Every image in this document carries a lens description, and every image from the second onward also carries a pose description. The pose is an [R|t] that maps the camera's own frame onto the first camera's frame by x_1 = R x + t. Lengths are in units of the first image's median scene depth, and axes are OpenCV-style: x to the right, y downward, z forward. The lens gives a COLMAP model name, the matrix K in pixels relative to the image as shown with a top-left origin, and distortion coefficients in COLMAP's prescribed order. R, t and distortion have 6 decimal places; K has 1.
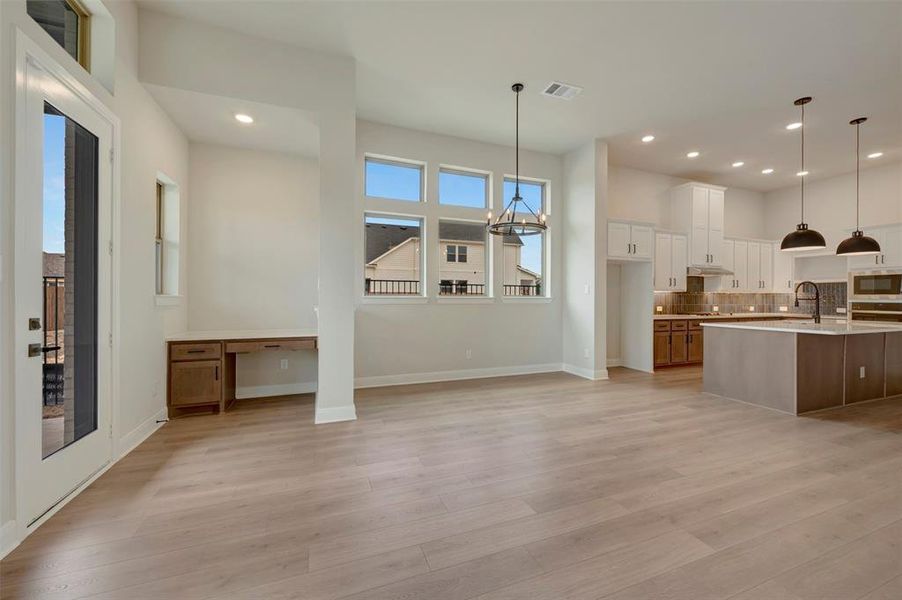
lens RADIAL K [[338.3, 0, 455.5], [0, 338.3, 301.7], [0, 0, 1]] dist [-0.011232, -0.000314]
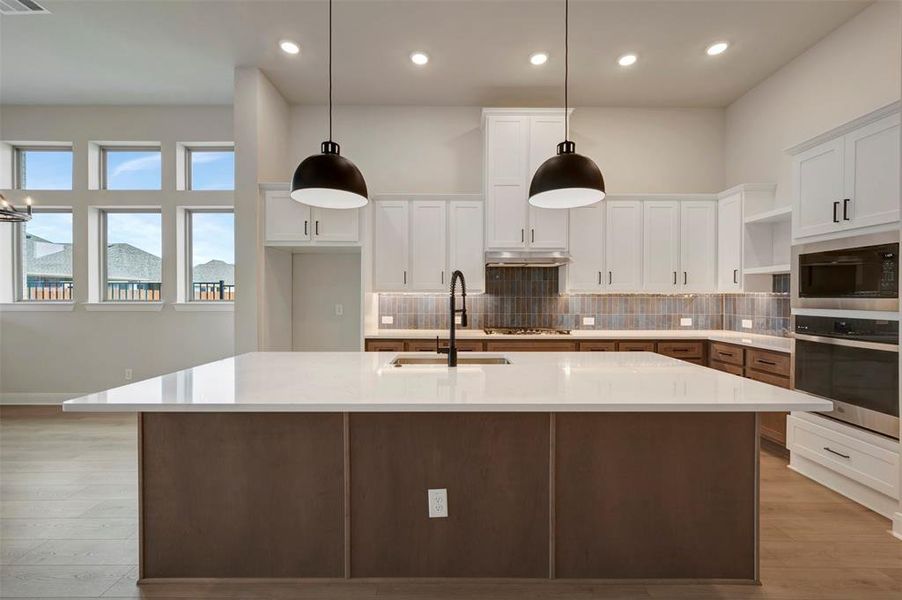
lens RADIAL K [[363.0, 0, 448.6], [0, 363.0, 304.0], [0, 0, 1]] dist [-0.002095, 0.000551]
pose [[0.940116, 0.002893, -0.340843, 0.921516], [-0.001935, 0.999993, 0.003151, -0.013217], [0.340850, -0.002302, 0.940115, 0.398311]]
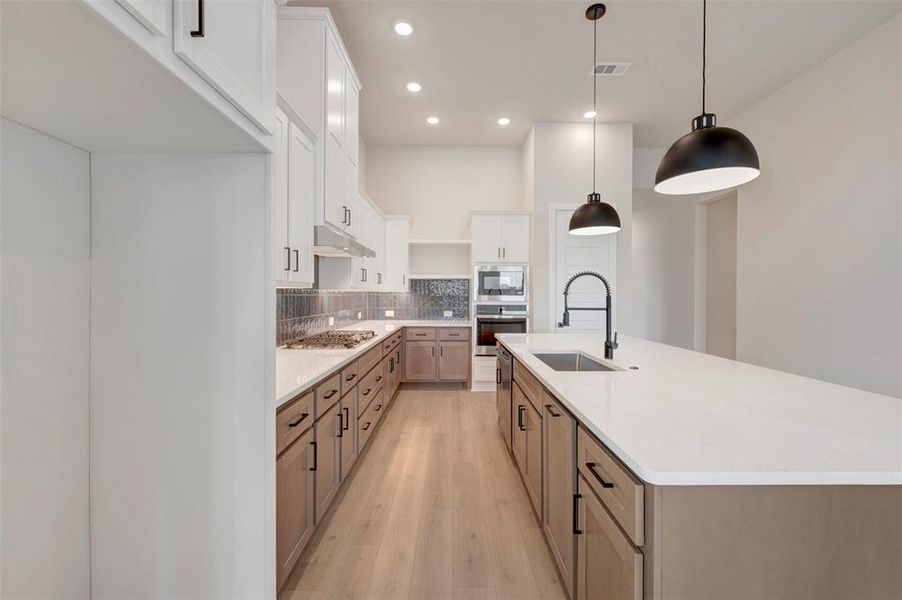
lens RADIAL K [[363.0, 0, 451.8], [0, 363.0, 295.8], [0, 0, 1]] dist [-0.002095, 0.000551]
pose [[0.346241, -0.006294, 0.938125, 0.371933], [0.011045, 0.999936, 0.002632, -0.022044], [-0.938081, 0.009450, 0.346288, 0.756546]]
